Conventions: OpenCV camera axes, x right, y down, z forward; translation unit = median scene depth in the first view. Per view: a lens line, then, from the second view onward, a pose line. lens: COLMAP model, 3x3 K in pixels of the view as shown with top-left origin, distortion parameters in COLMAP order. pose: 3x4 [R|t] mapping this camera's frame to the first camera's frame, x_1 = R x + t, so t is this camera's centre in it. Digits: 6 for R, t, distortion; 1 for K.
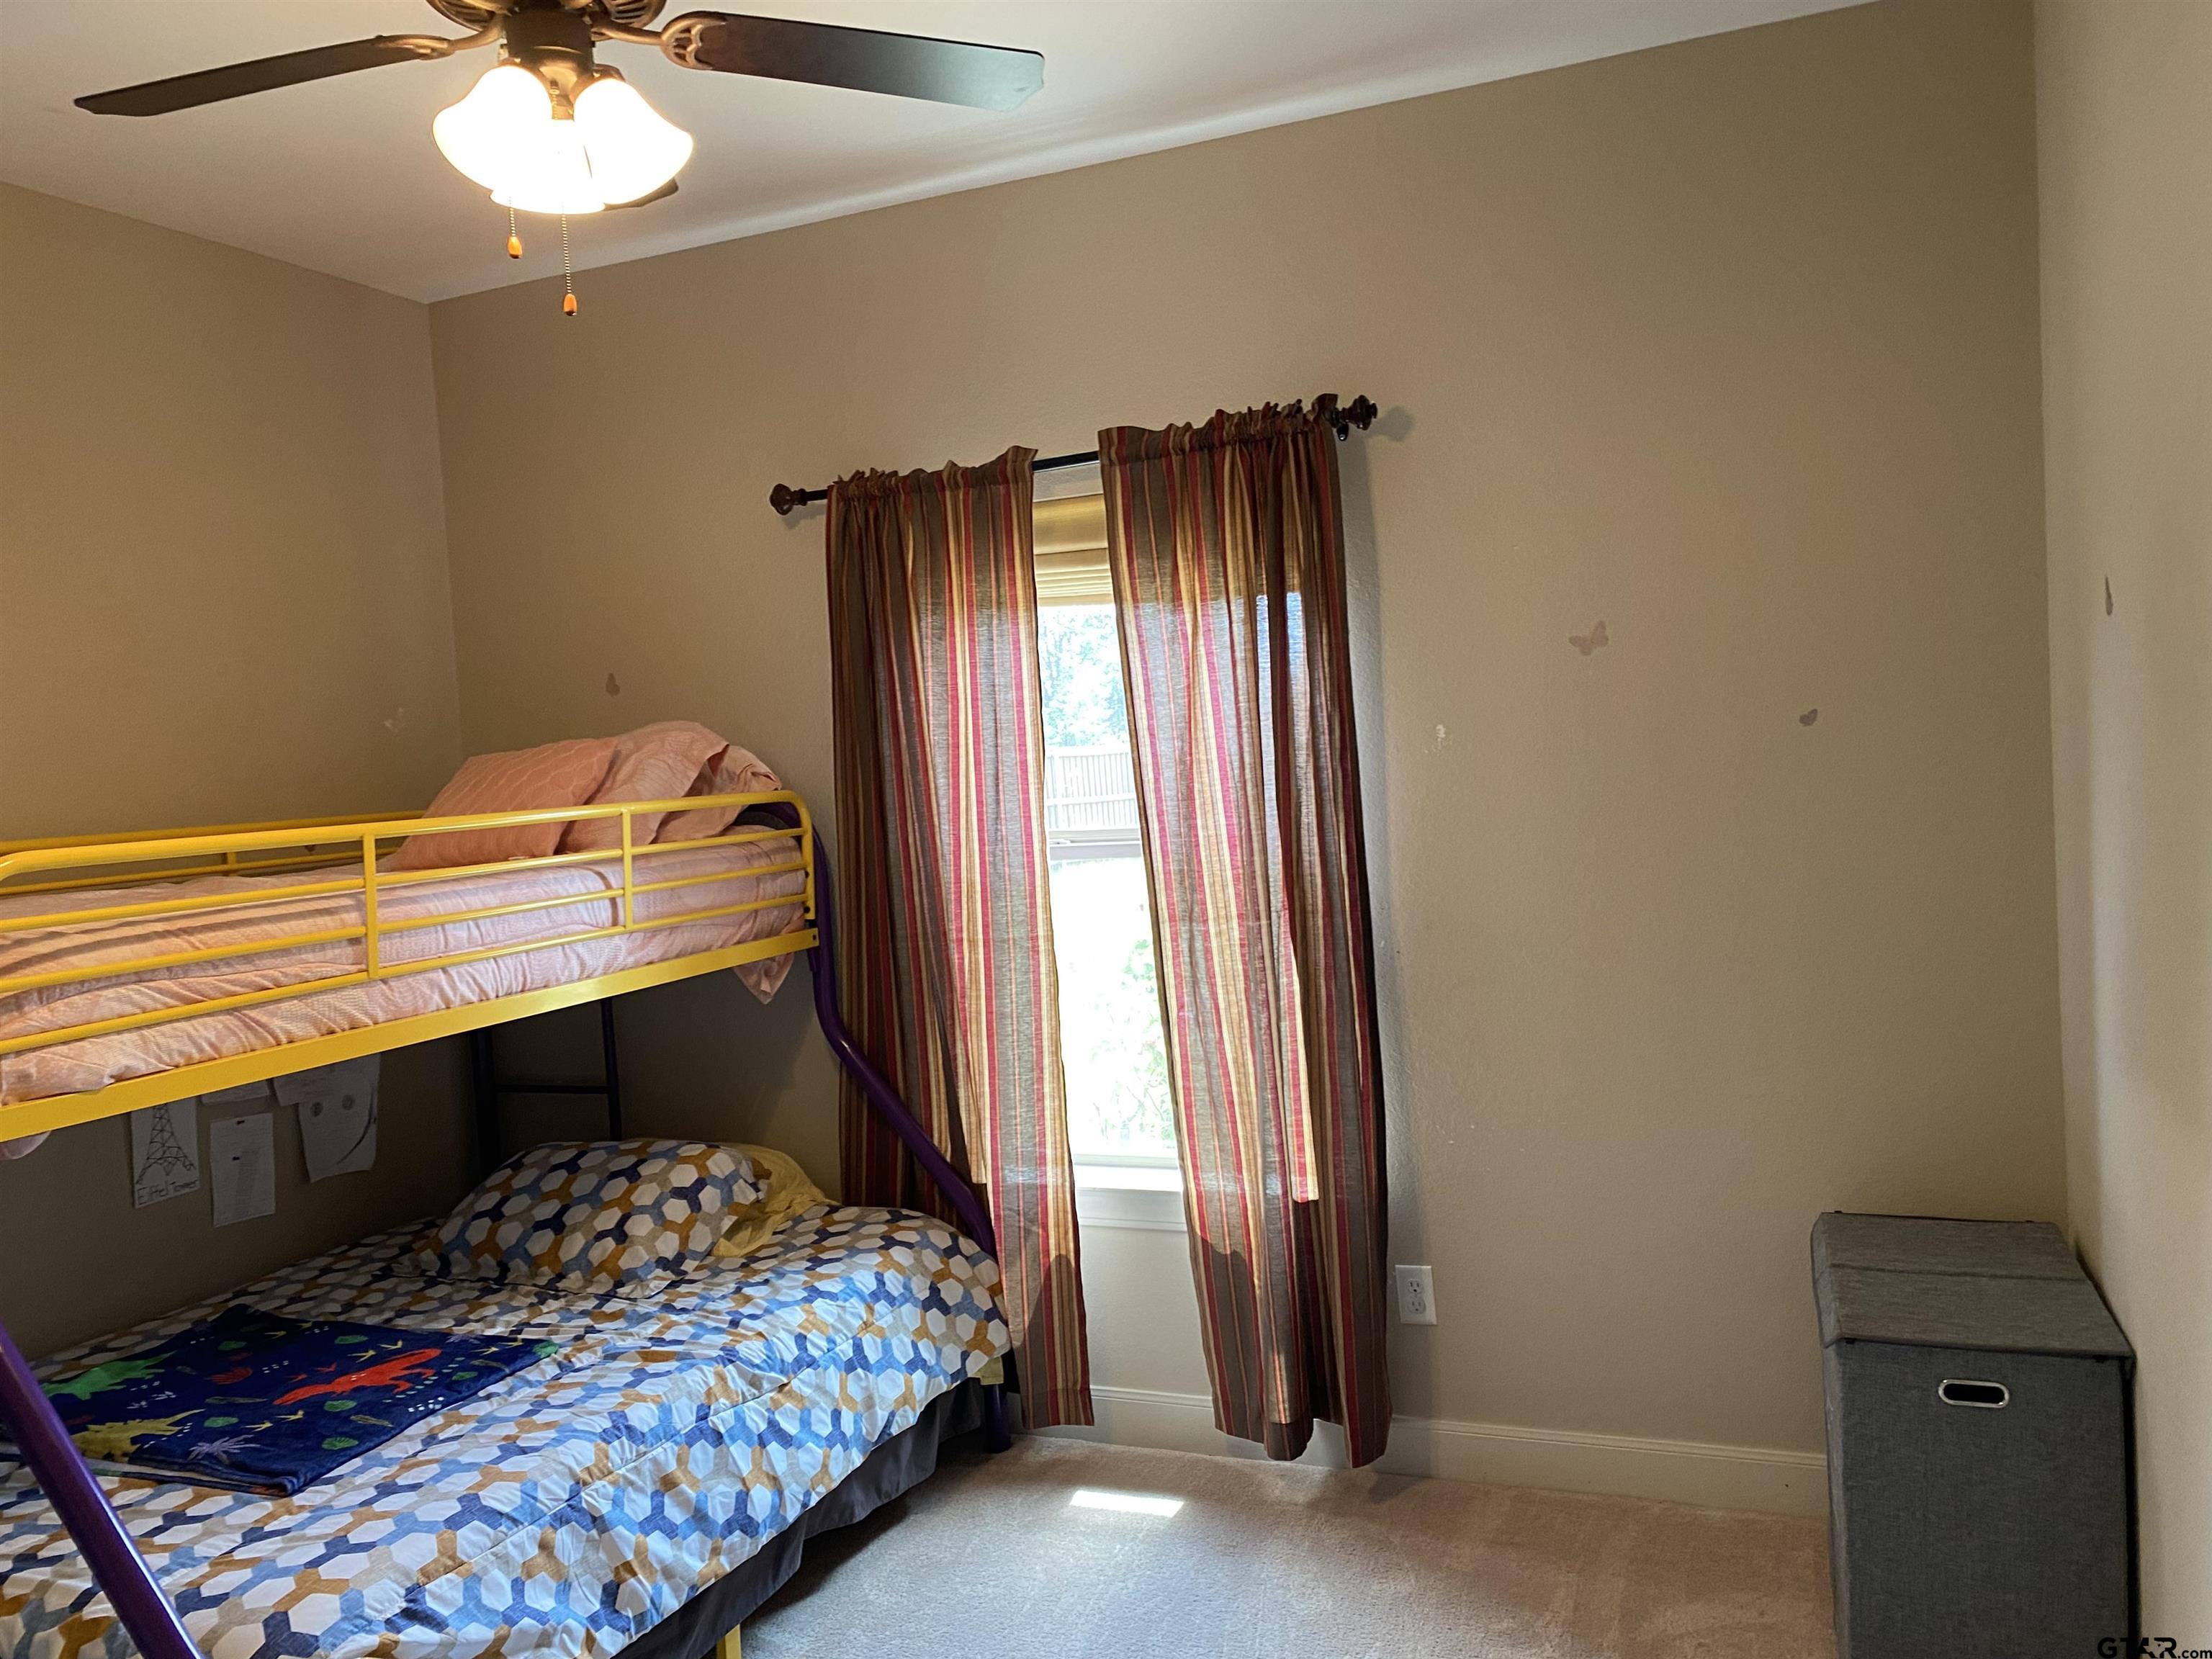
lens RADIAL K [[1705.6, 0, 1104.0], [0, 1705.6, 828.0], [0, 0, 1]] dist [-0.003789, -0.003638]
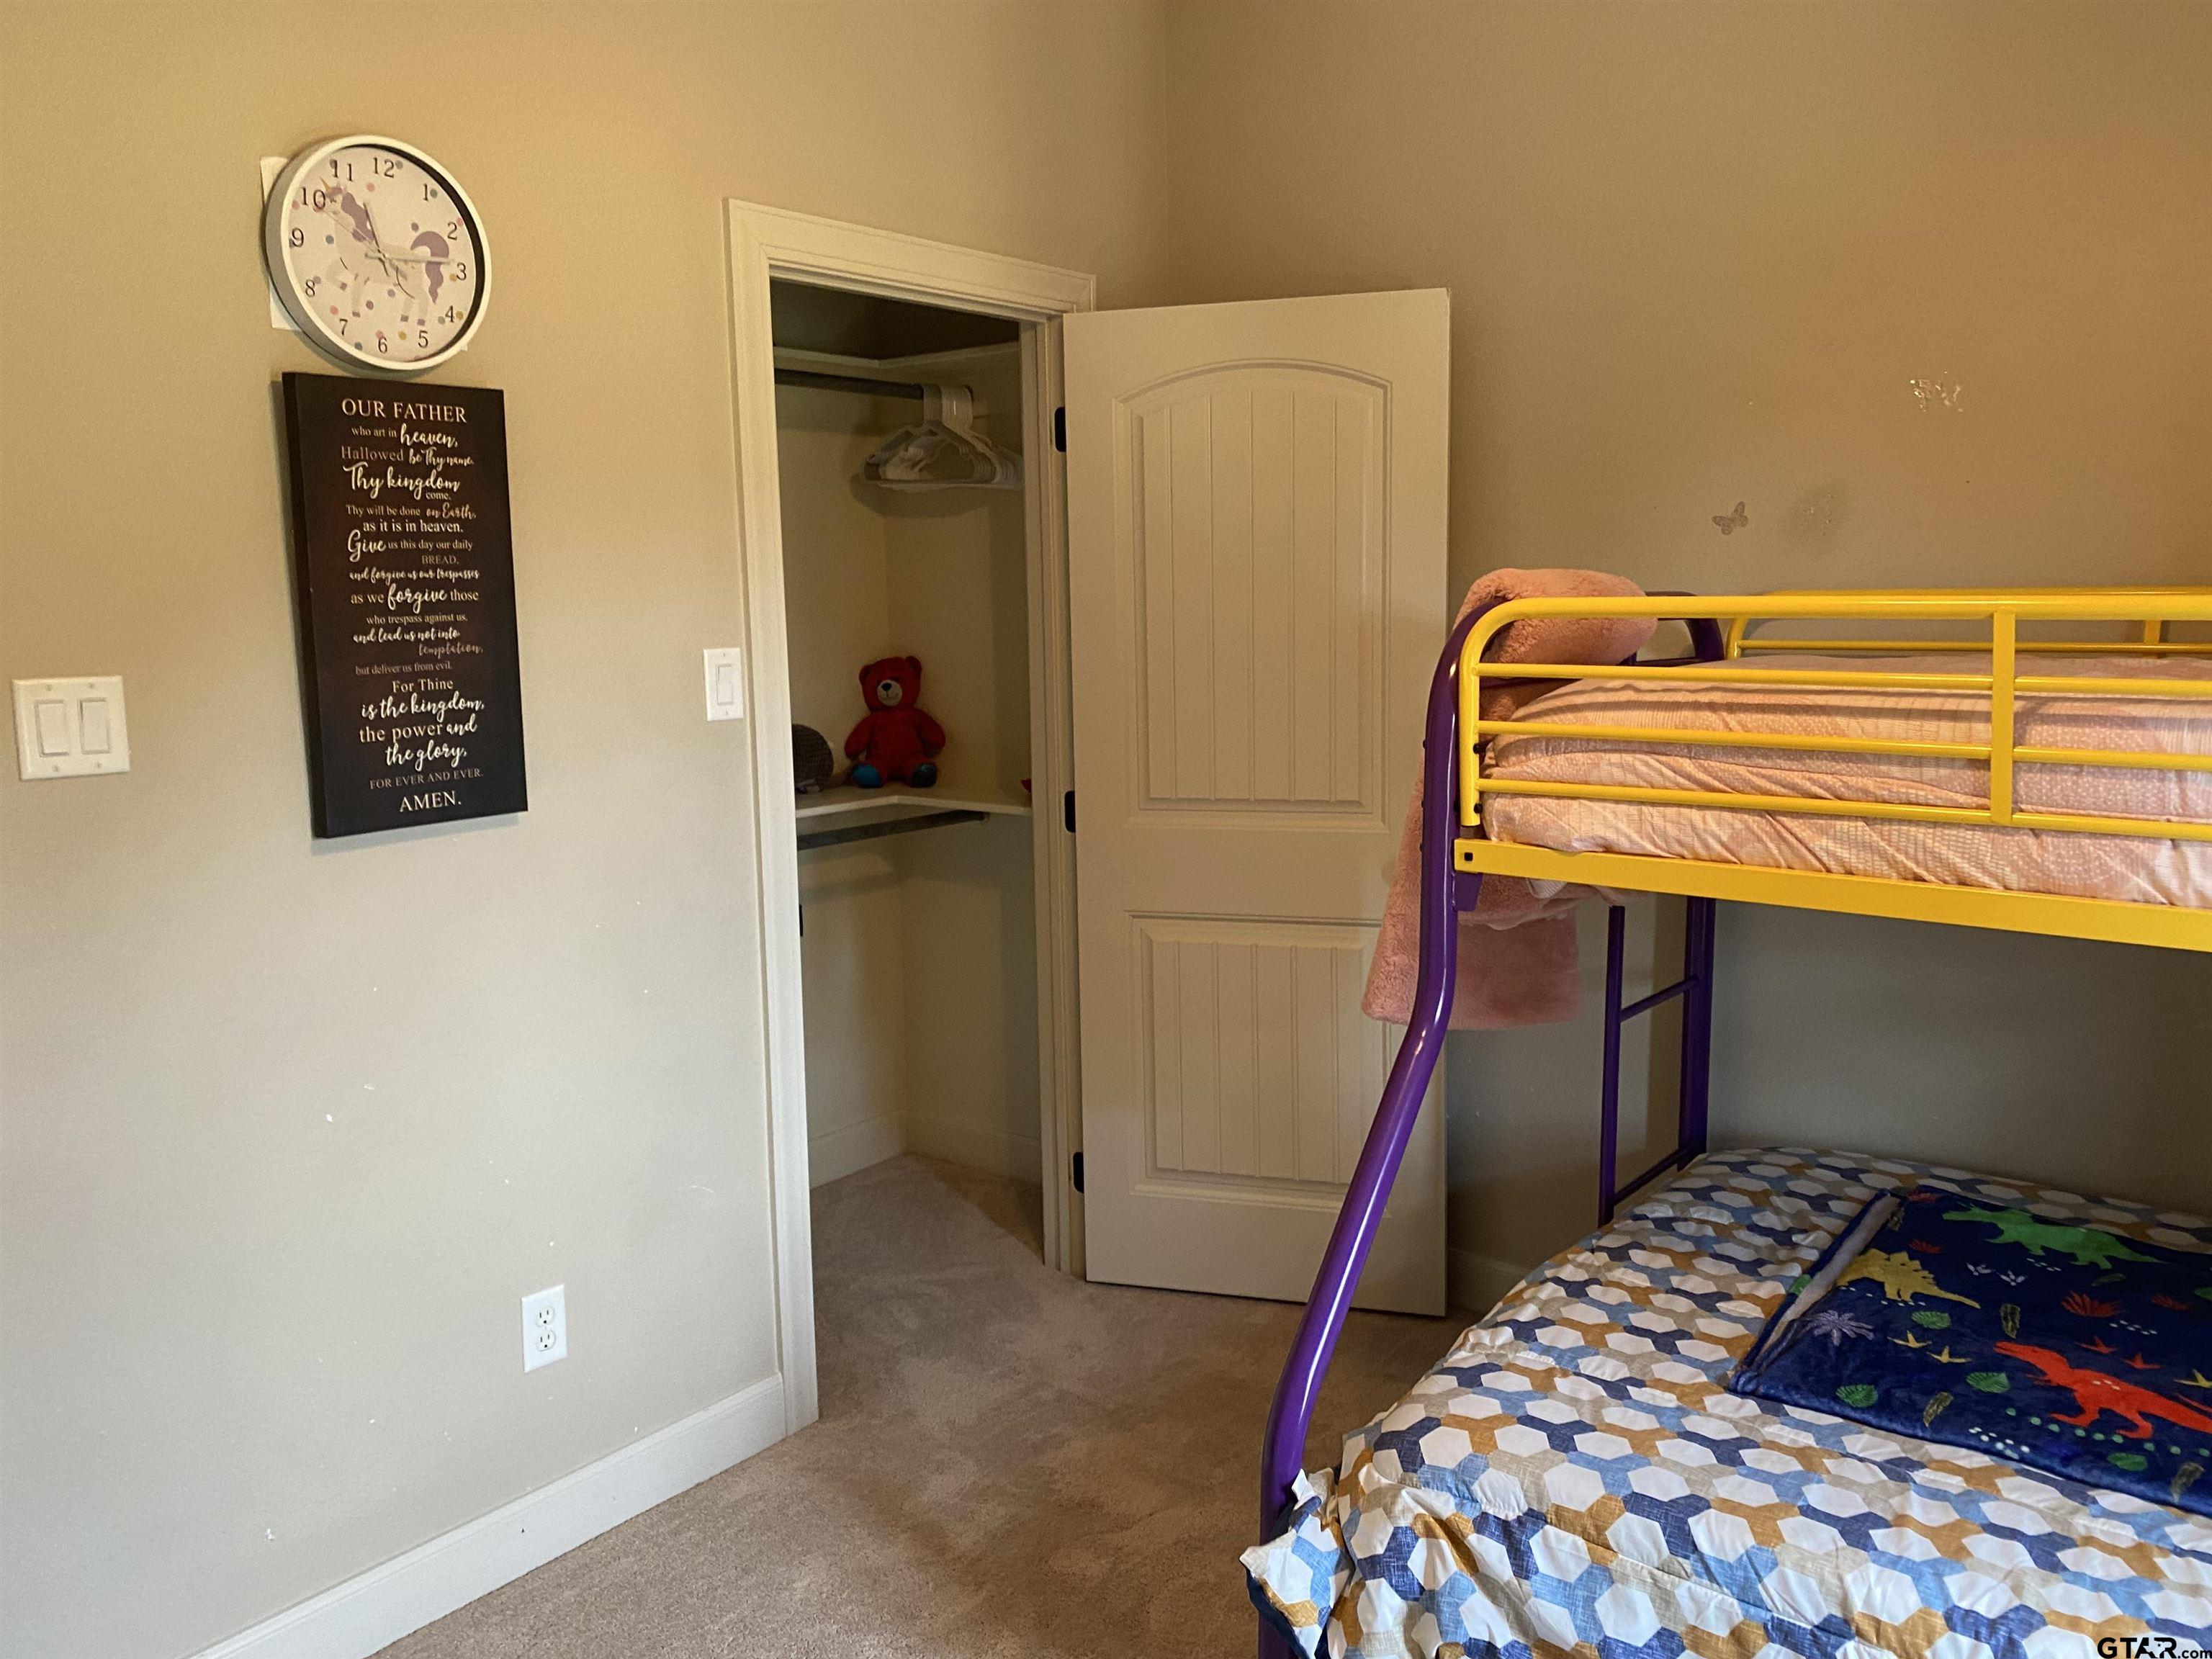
lens RADIAL K [[1705.6, 0, 1107.3], [0, 1705.6, 784.9], [0, 0, 1]] dist [-0.003789, -0.003638]
pose [[-0.276357, 0.182451, -0.943578, 0.349048], [-0.014323, 0.980923, 0.193867, -0.060719], [0.960948, 0.067091, -0.268472, 0.919258]]
